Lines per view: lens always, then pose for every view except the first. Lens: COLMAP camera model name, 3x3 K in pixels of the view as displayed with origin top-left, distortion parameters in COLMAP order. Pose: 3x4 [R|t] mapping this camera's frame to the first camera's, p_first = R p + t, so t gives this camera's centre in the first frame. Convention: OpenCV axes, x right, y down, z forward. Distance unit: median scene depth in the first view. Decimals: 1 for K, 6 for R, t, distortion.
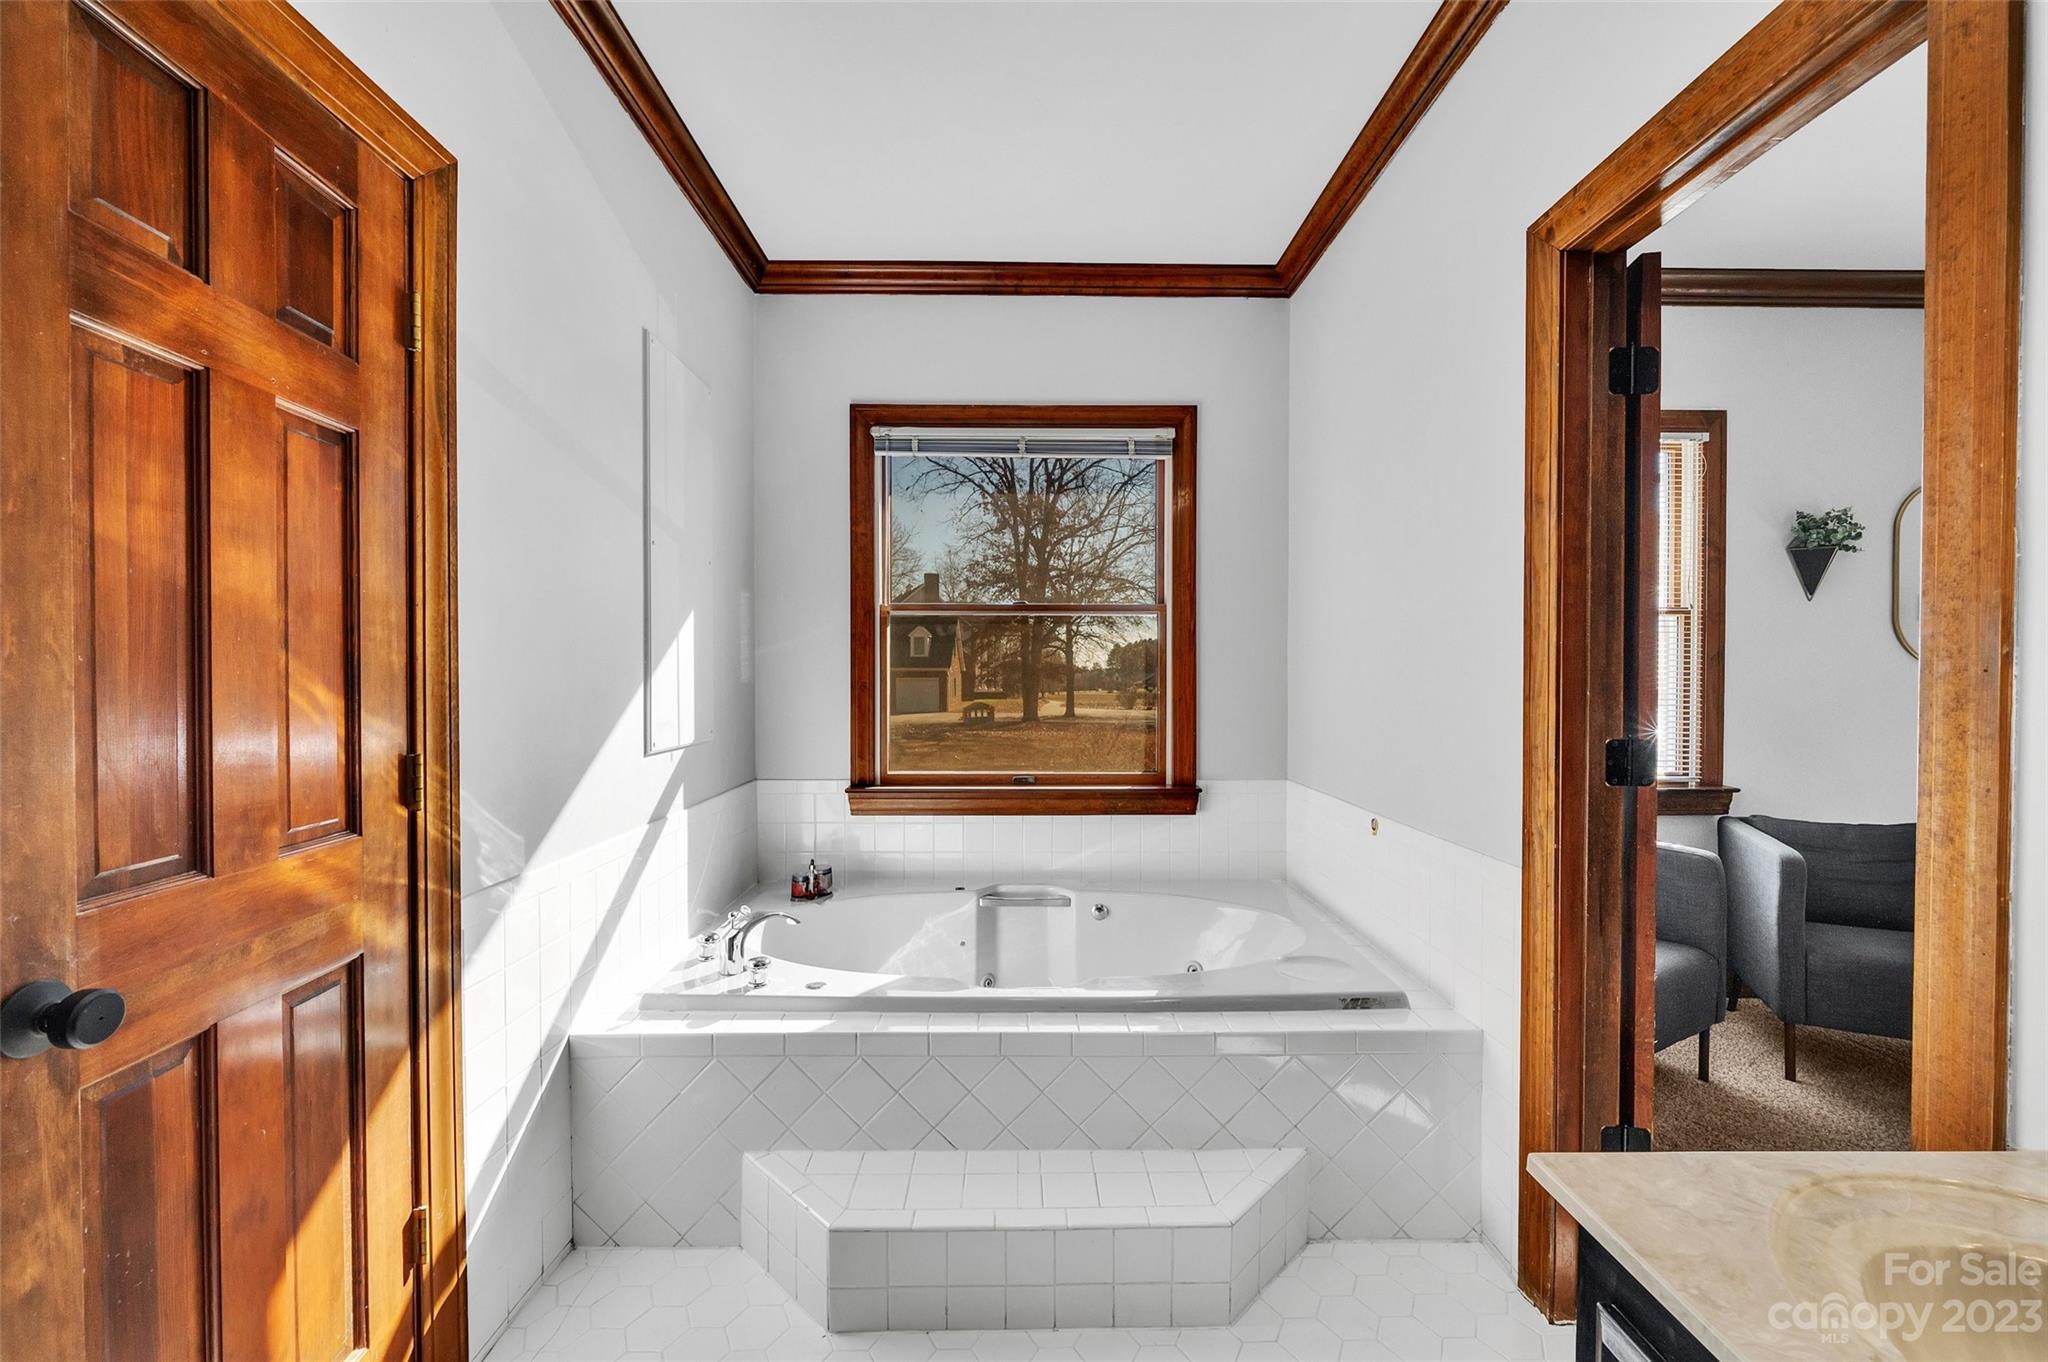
lens RADIAL K [[808.6, 0, 1027.9], [0, 808.6, 686.3], [0, 0, 1]] dist [-0.008293, 0.000300]
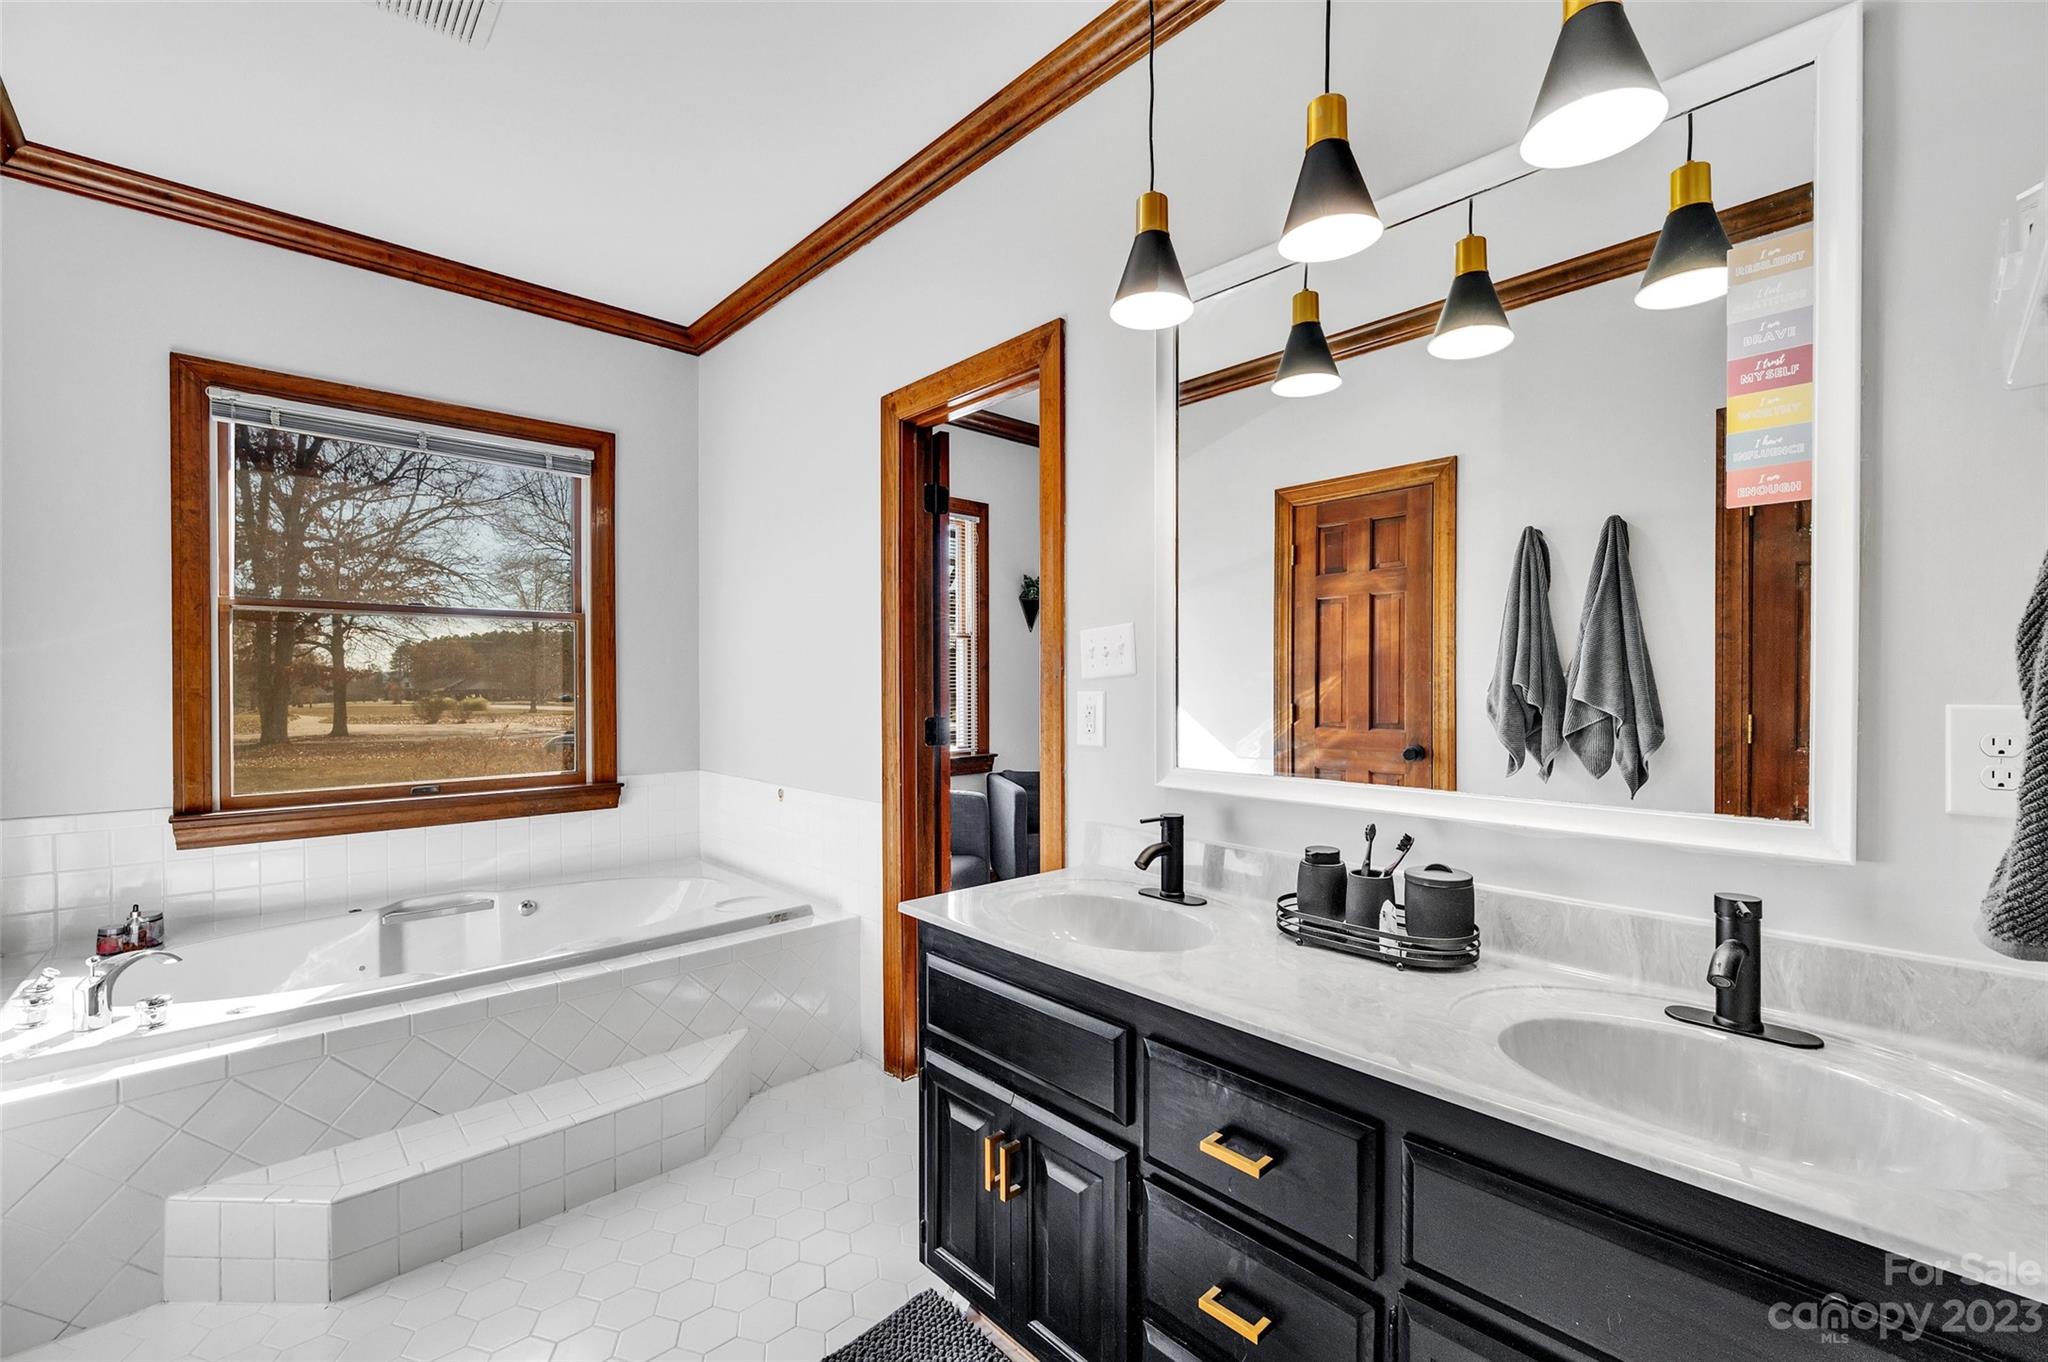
lens RADIAL K [[862.0, 0, 1026.1], [0, 862.0, 690.1], [0, 0, 1]] dist [-0.001352, -0.000238]
pose [[0.737756, -0.009630, 0.674999, -0.187278], [0.011187, 0.999935, 0.002038, 0.004209], [-0.674975, 0.006048, 0.737816, -0.258364]]
